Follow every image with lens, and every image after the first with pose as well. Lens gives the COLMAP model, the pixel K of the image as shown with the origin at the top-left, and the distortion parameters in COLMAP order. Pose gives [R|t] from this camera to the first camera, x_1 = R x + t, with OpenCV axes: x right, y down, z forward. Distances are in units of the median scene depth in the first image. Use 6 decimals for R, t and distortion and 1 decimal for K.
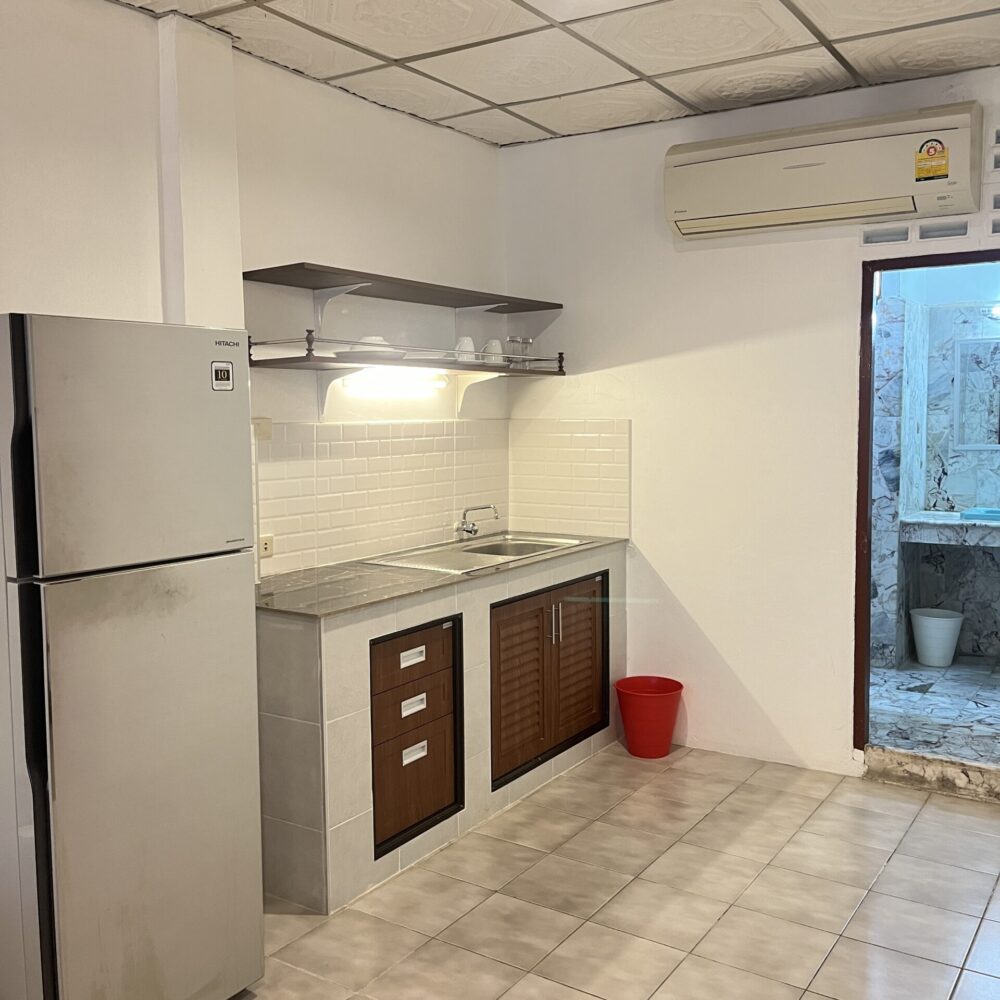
lens RADIAL K [[1012.4, 0, 498.6], [0, 1012.4, 489.8], [0, 0, 1]] dist [0.030723, 0.000000]
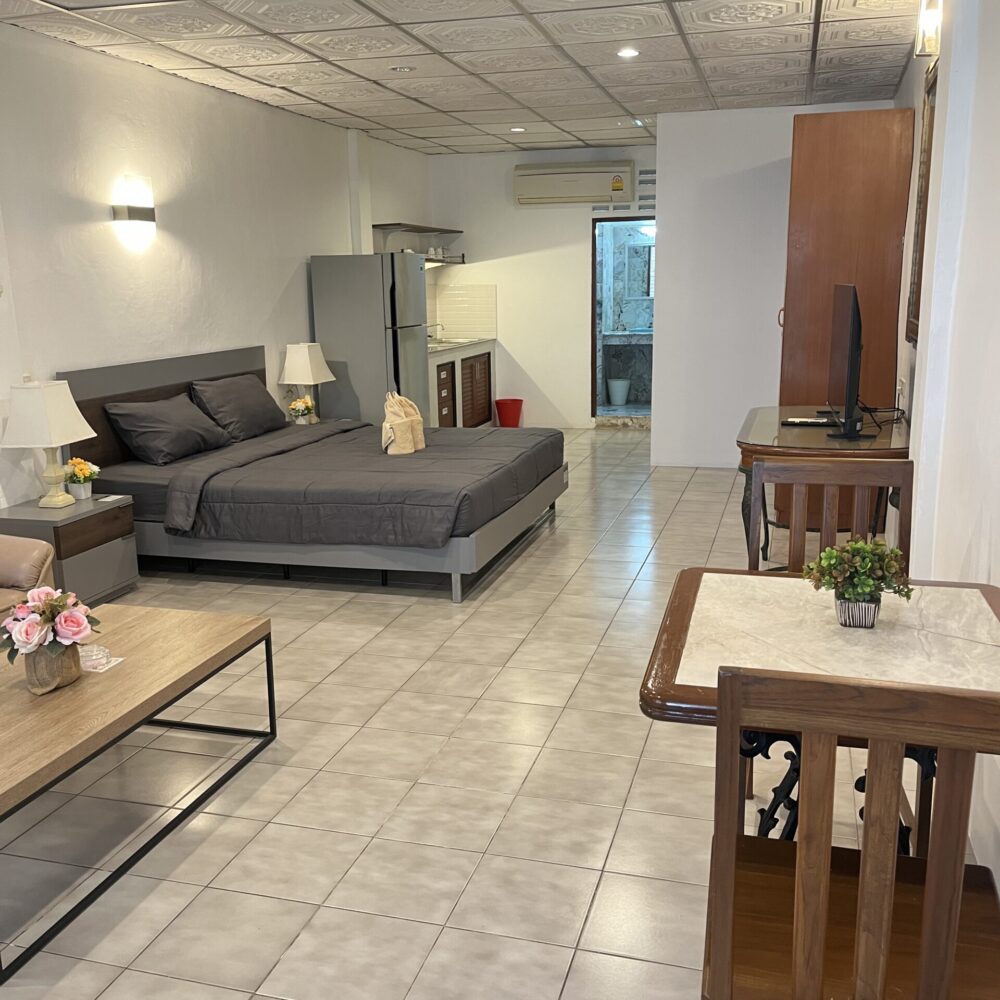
lens RADIAL K [[1012.4, 0, 504.6], [0, 1012.4, 499.8], [0, 0, 1]] dist [0.030723, 0.000000]
pose [[0.953164, -0.069248, 0.294419, -0.687015], [0.030001, 0.990283, 0.135791, 0.124936], [-0.300962, -0.120598, 0.945980, -1.503149]]
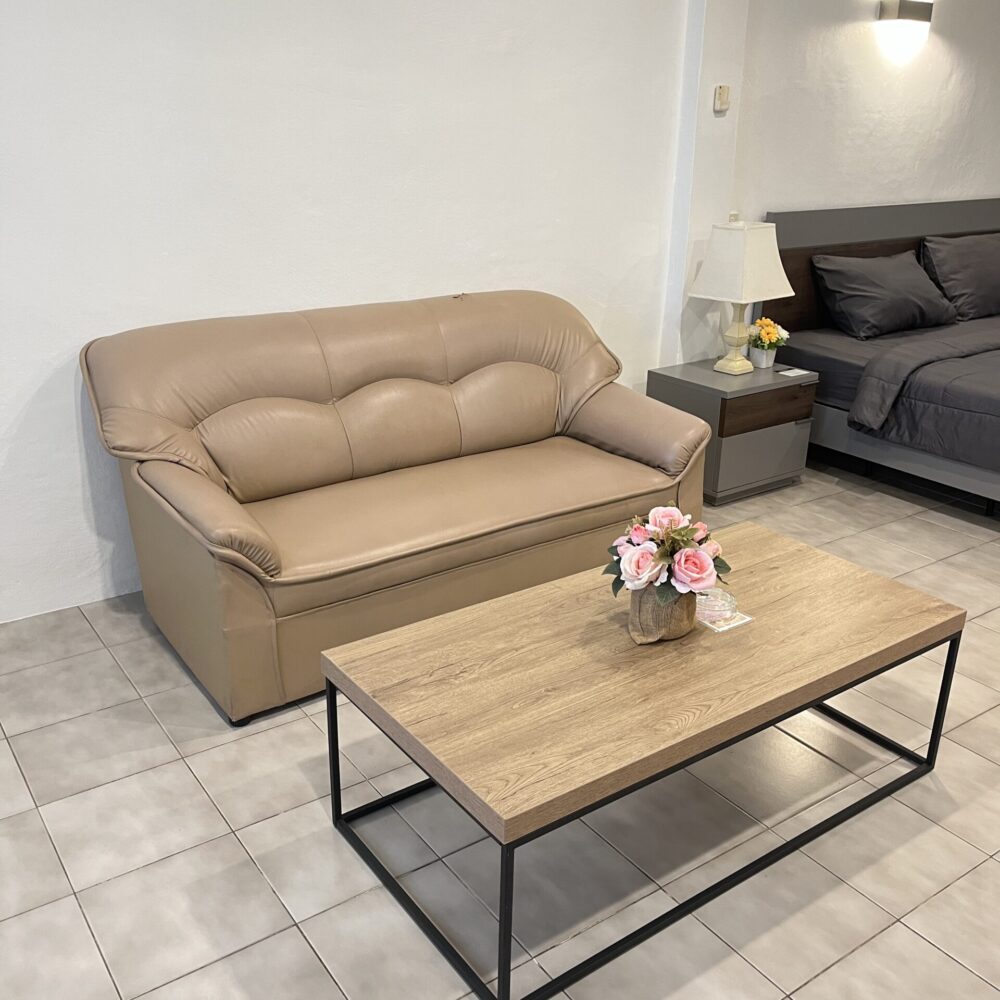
lens RADIAL K [[1012.4, 0, 512.2], [0, 1012.4, 513.9], [0, 0, 1]] dist [0.030723, 0.000000]
pose [[0.935763, 0.152818, -0.317796, -0.697820], [-0.054640, 0.953170, 0.297457, 0.122016], [0.348371, -0.260985, 0.900291, -1.230580]]
